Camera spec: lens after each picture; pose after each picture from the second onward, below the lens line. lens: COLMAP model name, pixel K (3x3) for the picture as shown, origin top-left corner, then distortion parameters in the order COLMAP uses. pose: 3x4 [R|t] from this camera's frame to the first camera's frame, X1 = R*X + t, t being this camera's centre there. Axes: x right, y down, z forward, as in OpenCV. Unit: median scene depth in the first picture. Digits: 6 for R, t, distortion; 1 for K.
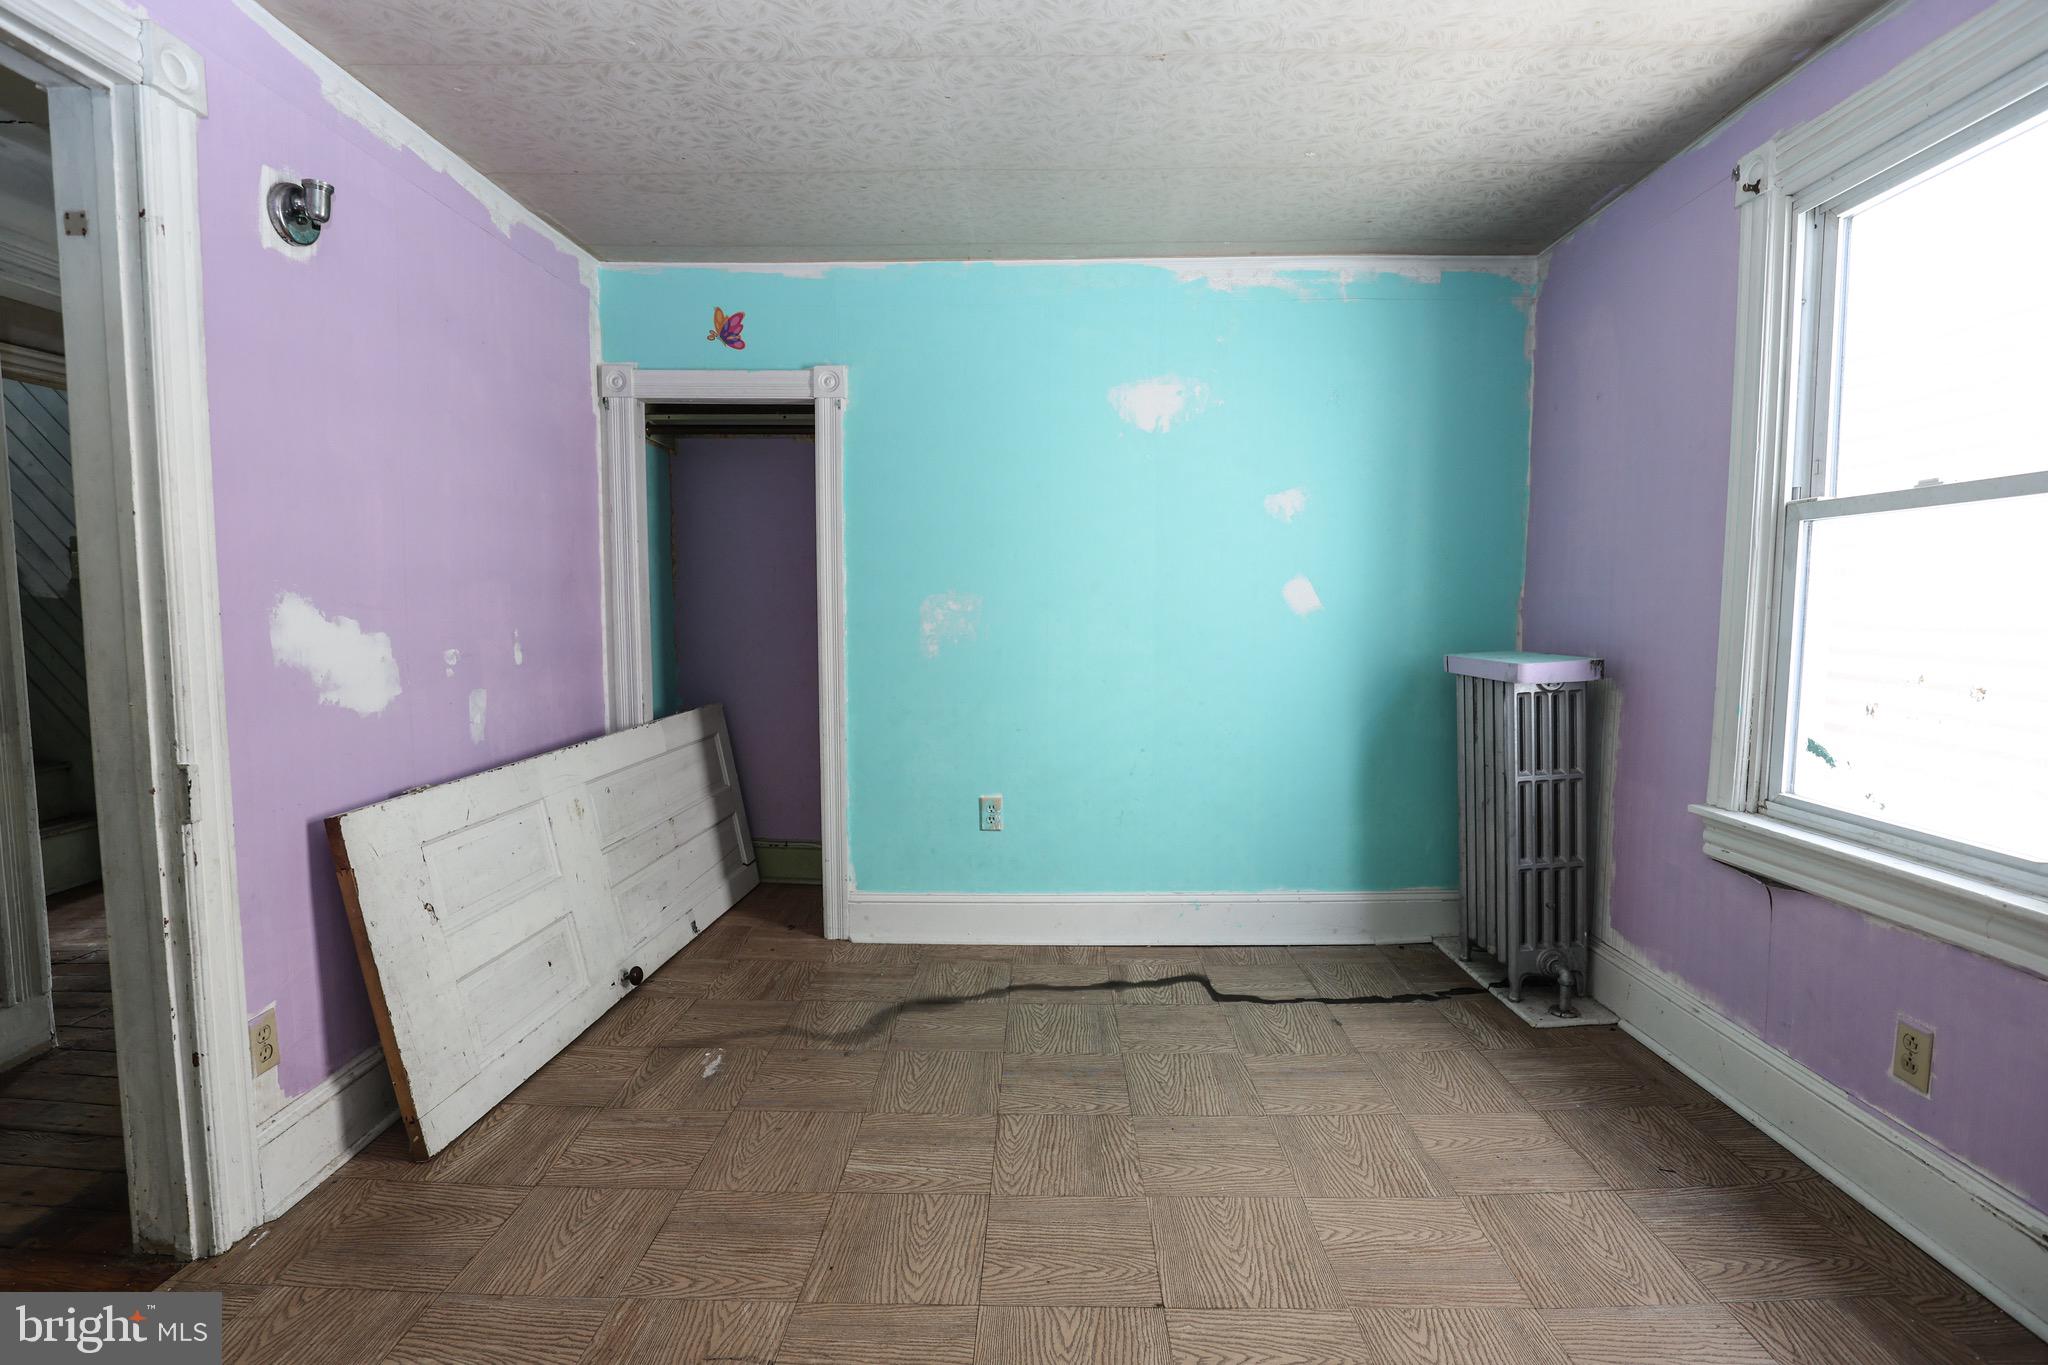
lens RADIAL K [[974.3, 0, 1024.0], [0, 974.3, 682.5], [0, 0, 1]] dist [-0.017787, 0.001170]
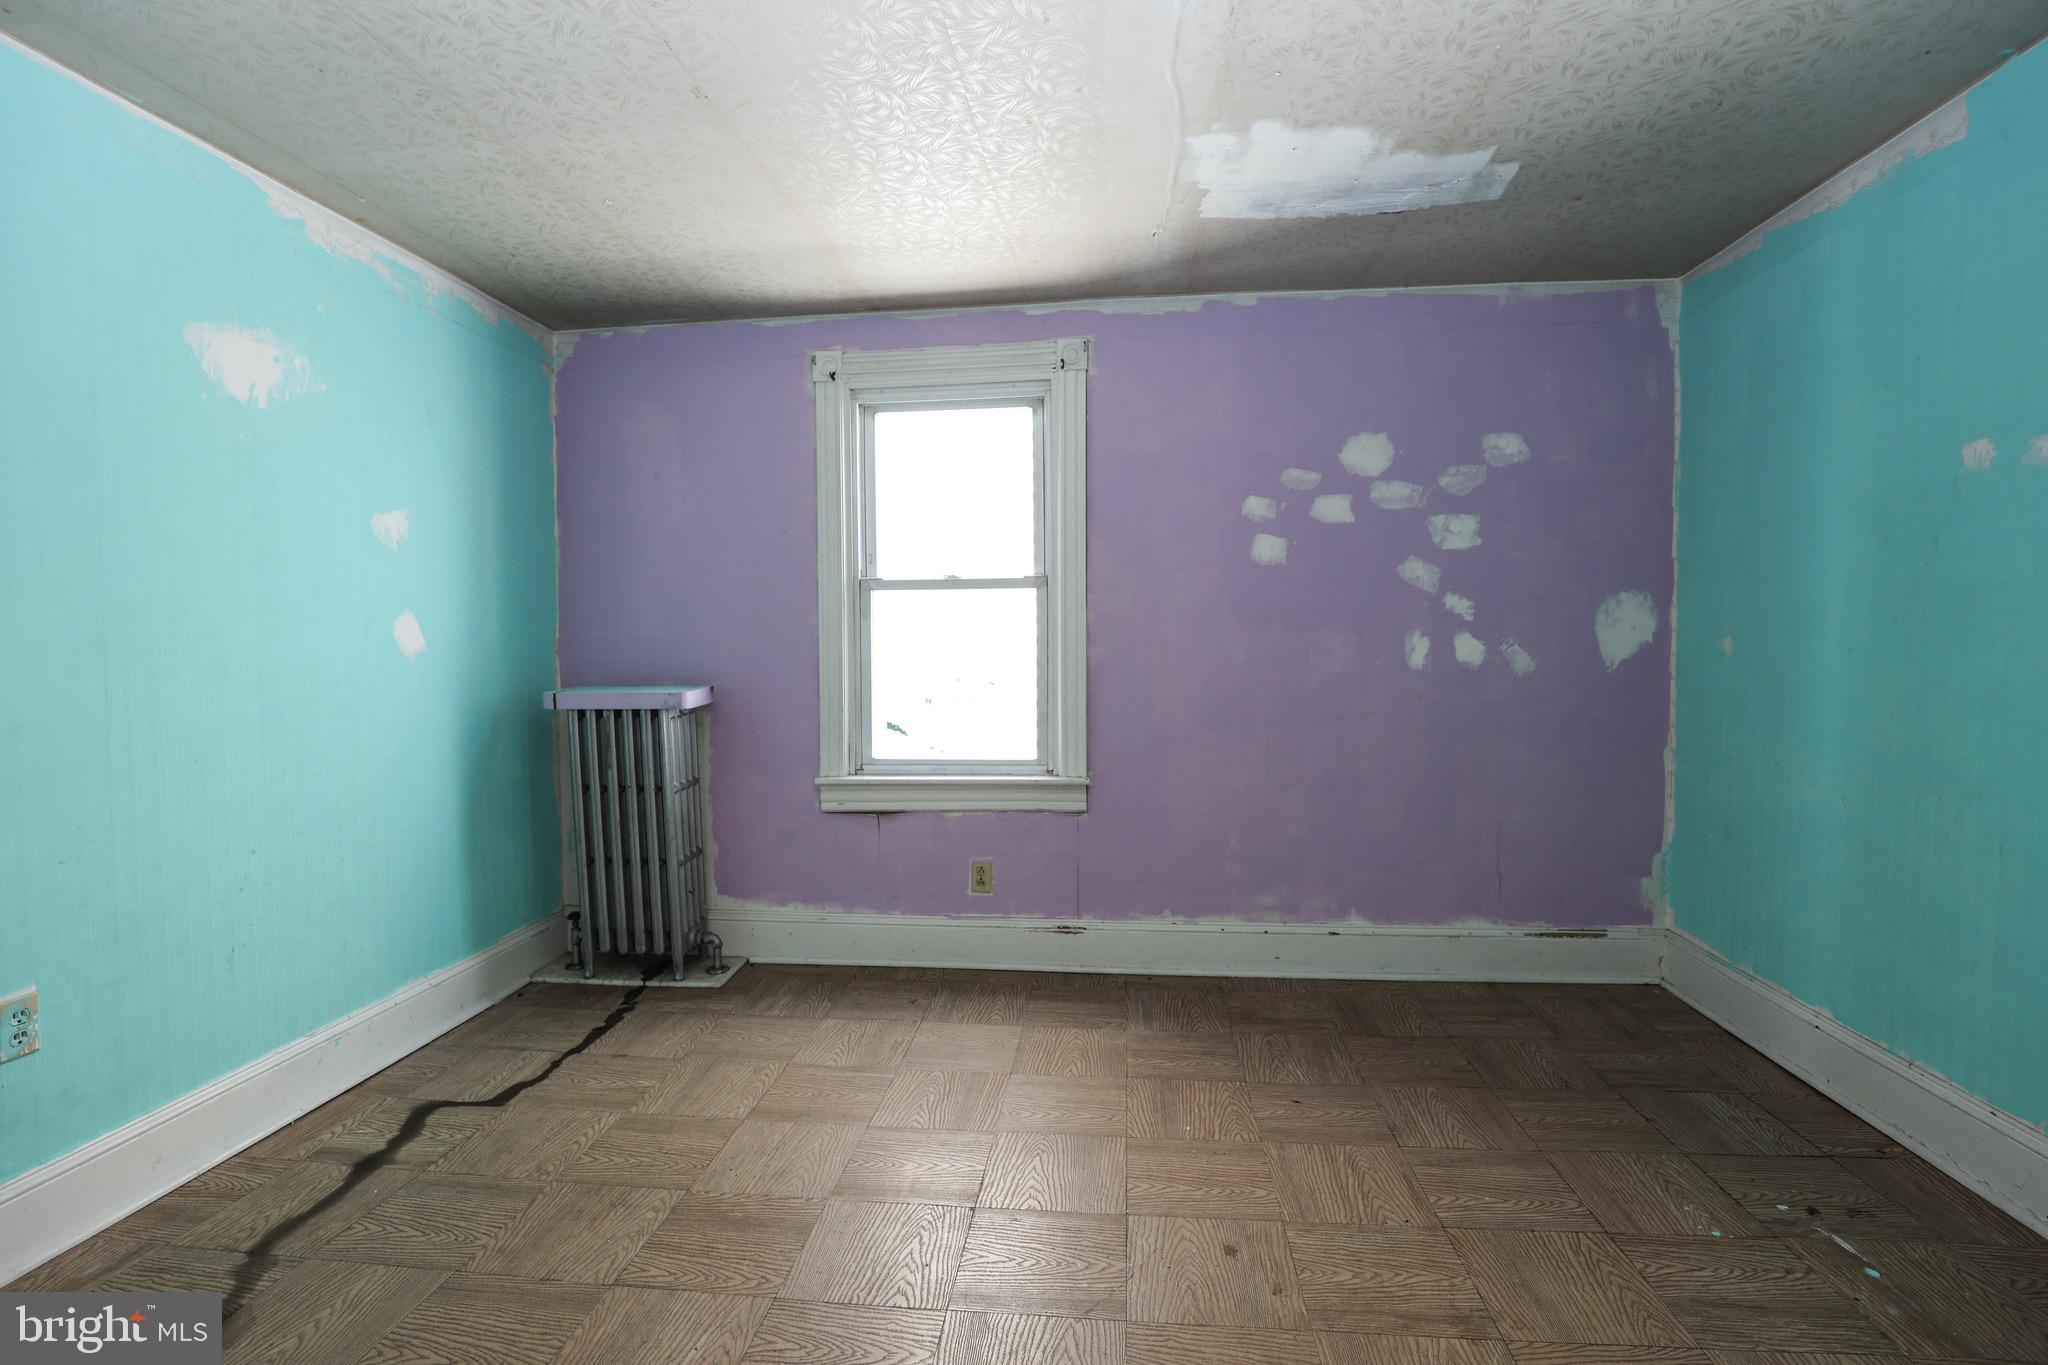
lens RADIAL K [[974.3, 0, 1024.0], [0, 974.3, 682.5], [0, 0, 1]] dist [-0.017787, 0.001170]
pose [[0.080647, -0.037039, 0.996054, -0.600885], [0.087612, 0.995705, 0.029932, -0.028057], [-0.992885, 0.084852, 0.083546, 0.443427]]
